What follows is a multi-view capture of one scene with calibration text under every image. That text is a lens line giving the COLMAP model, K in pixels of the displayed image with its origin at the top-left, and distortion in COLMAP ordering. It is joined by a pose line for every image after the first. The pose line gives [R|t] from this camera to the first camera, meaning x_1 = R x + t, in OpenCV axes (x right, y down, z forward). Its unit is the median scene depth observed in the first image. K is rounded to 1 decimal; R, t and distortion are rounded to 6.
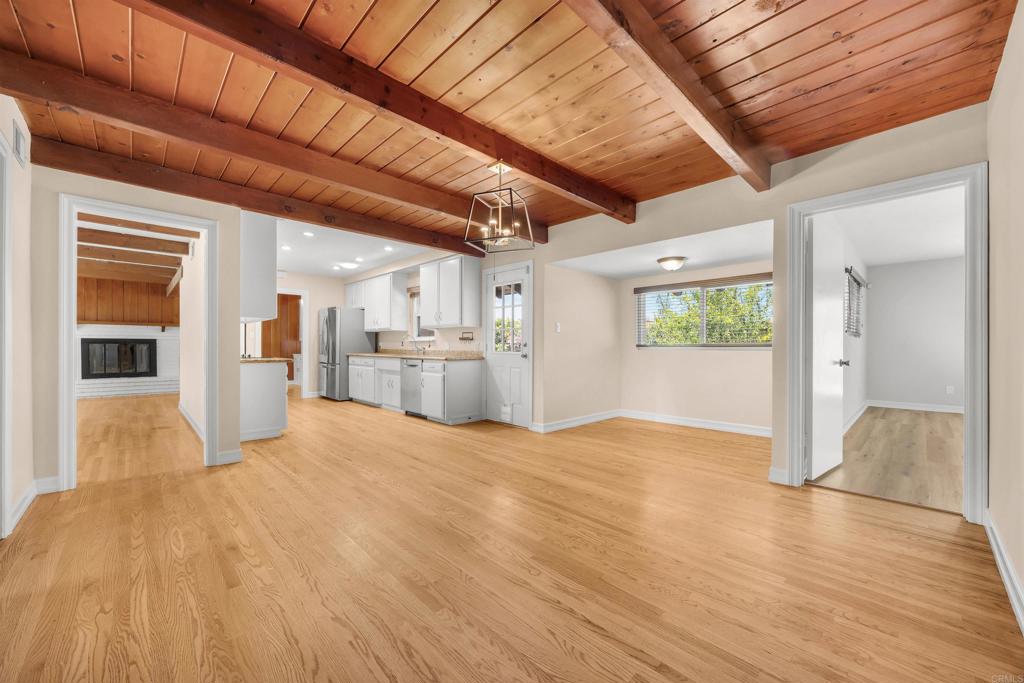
lens RADIAL K [[394.8, 0, 504.1], [0, 394.8, 347.2], [0, 0, 1]] dist [0.000137, -0.001156]
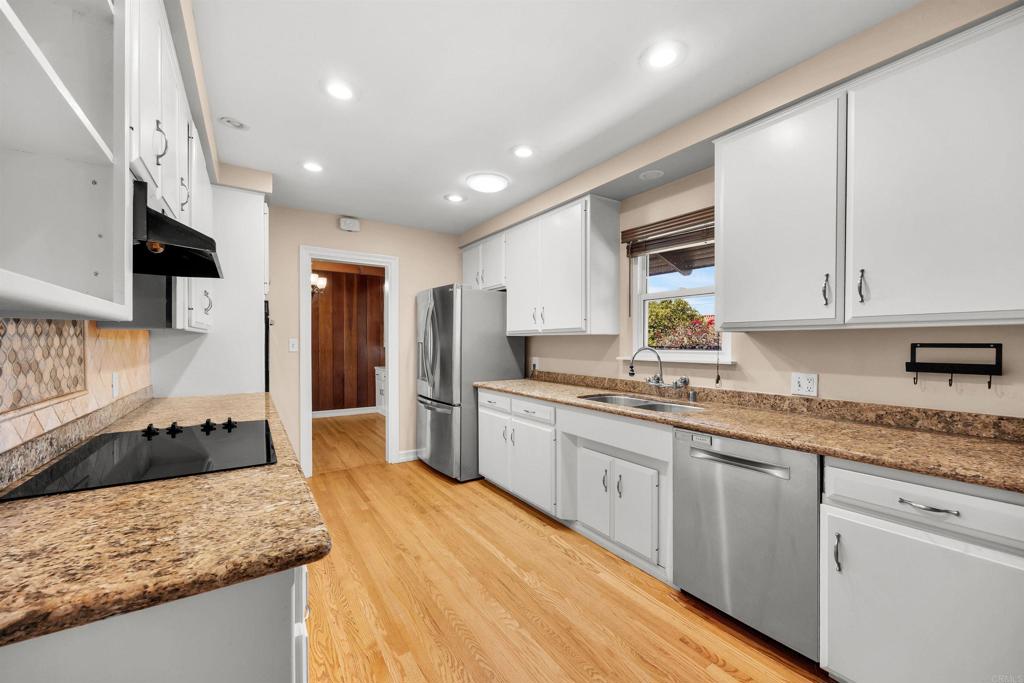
lens RADIAL K [[394.8, 0, 509.7], [0, 394.8, 346.7], [0, 0, 1]] dist [0.000137, -0.001156]
pose [[0.984842, 0.001868, -0.173443, -0.284206], [-0.001166, 0.999991, 0.004150, -0.030212], [0.173449, -0.003884, 0.984835, 0.559975]]
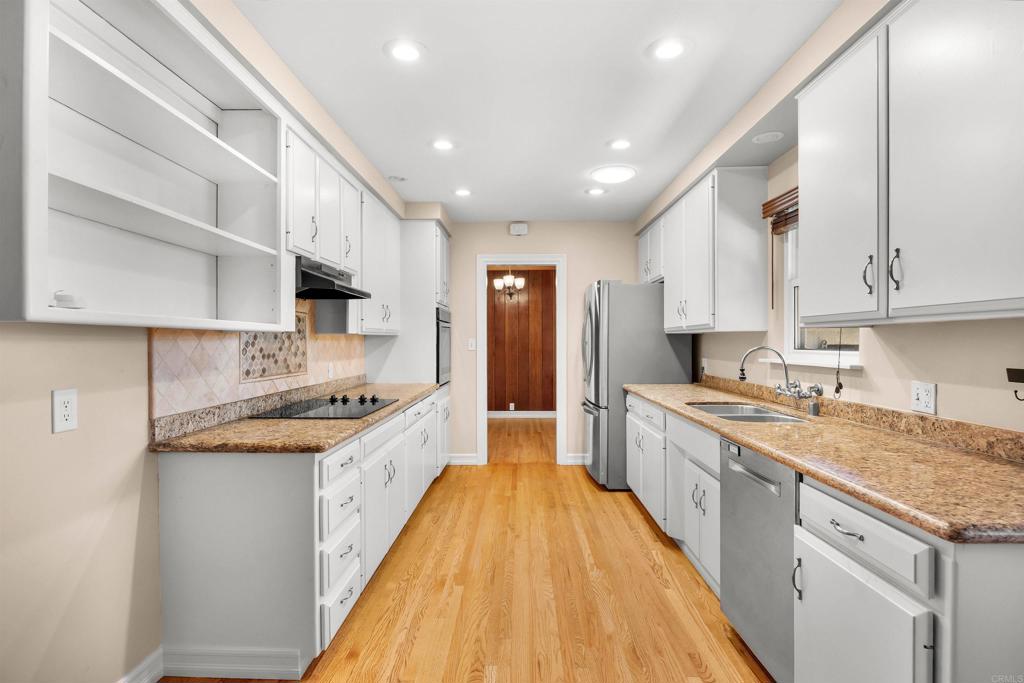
lens RADIAL K [[504.0, 0, 519.5], [0, 504.0, 343.9], [0, 0, 1]] dist [0.000662, 0.000954]
pose [[0.720537, -0.000150, -0.693417, -0.095704], [0.000145, 1.000000, -0.000066, -0.030482], [0.693417, -0.000053, 0.720537, 0.536137]]
